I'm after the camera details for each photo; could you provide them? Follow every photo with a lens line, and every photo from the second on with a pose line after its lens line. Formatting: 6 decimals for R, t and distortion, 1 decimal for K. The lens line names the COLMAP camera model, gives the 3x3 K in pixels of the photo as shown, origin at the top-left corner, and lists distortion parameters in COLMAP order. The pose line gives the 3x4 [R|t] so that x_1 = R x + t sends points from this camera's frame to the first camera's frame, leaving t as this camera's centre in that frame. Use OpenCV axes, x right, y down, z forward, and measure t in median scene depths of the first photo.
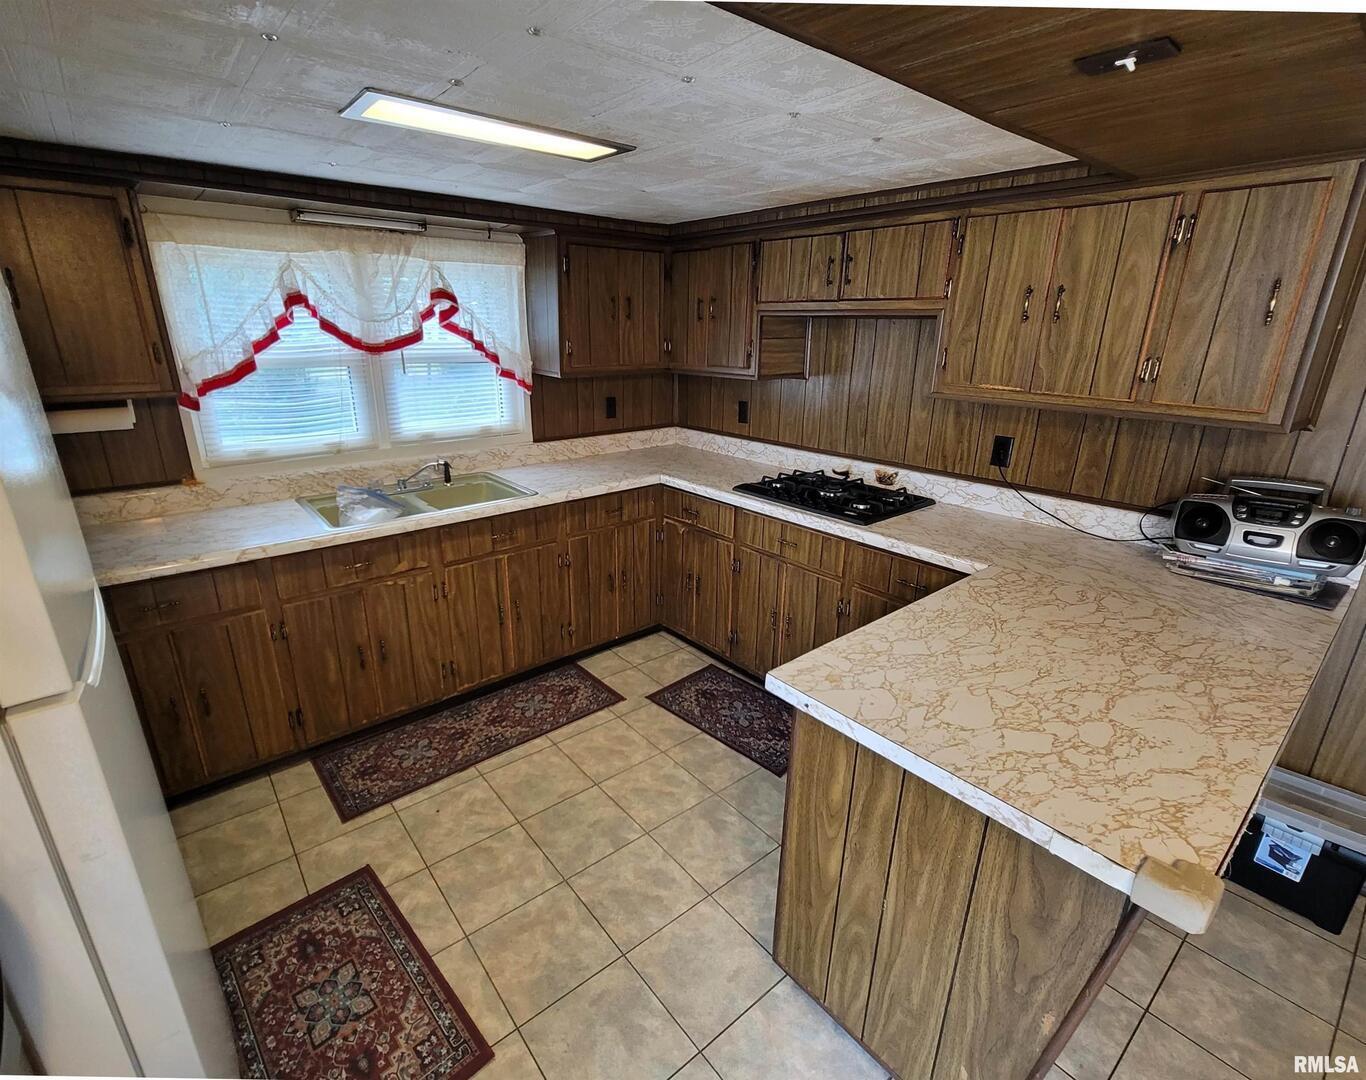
lens RADIAL K [[648.3, 0, 683.0], [0, 648.3, 540.0], [0, 0, 1]] dist [-0.002736, 0.000092]
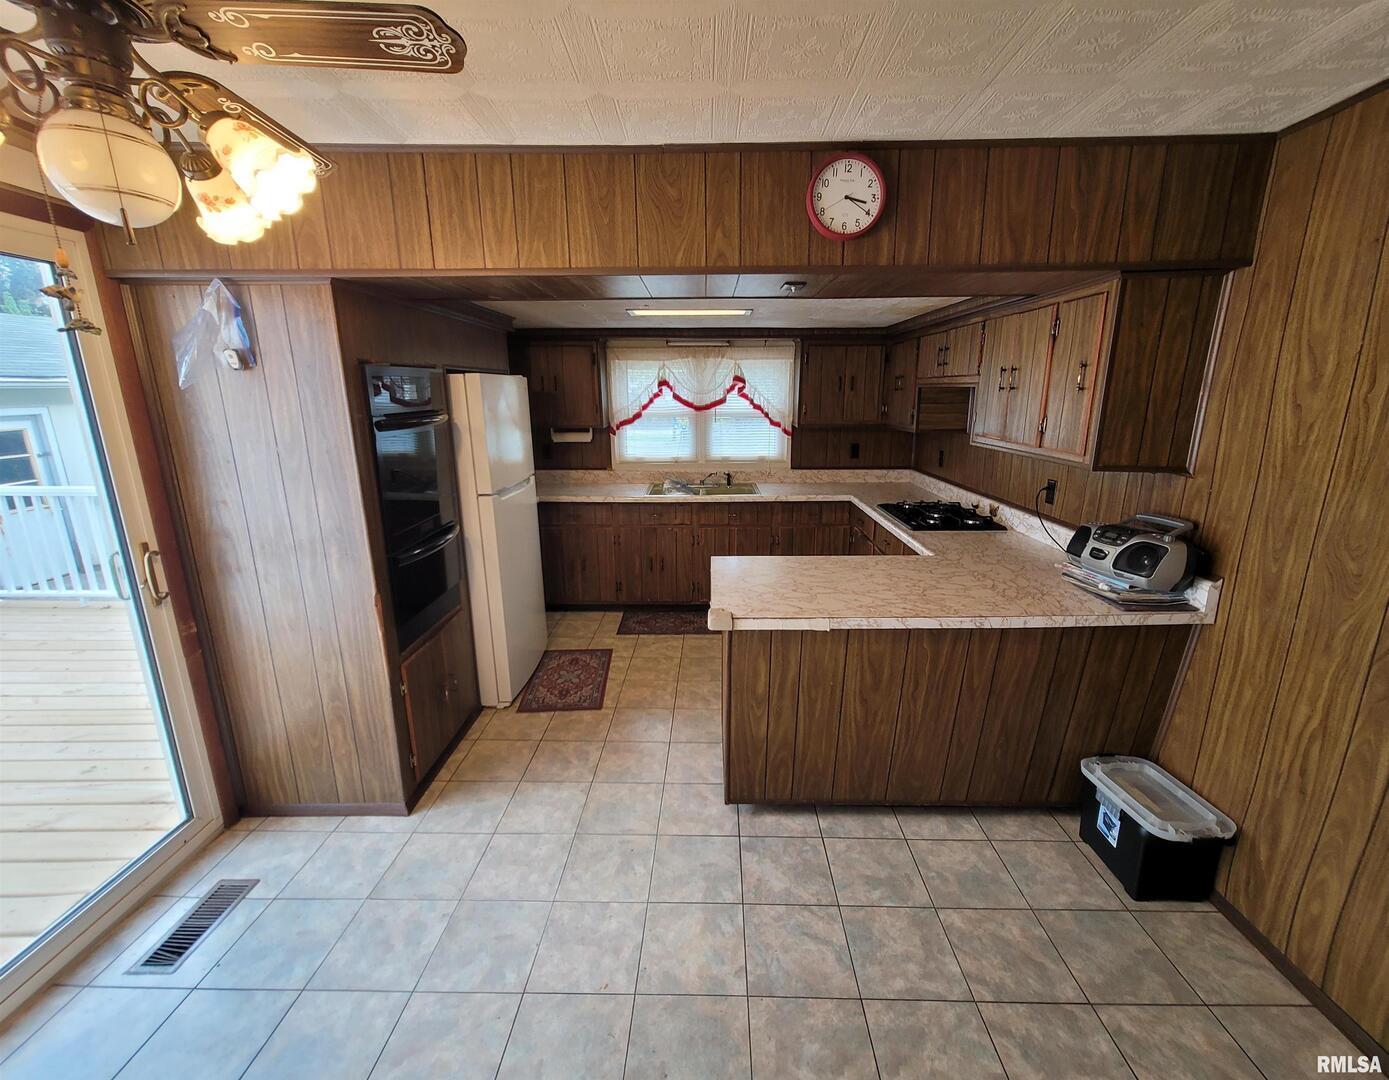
lens RADIAL K [[602.6, 0, 705.7], [0, 602.6, 536.2], [0, 0, 1]] dist [-0.000660, -0.000187]
pose [[0.764784, 0.140550, -0.628770, 0.745428], [-0.194456, 0.980759, -0.017289, 0.098760], [0.614242, 0.135491, 0.777399, -0.305534]]
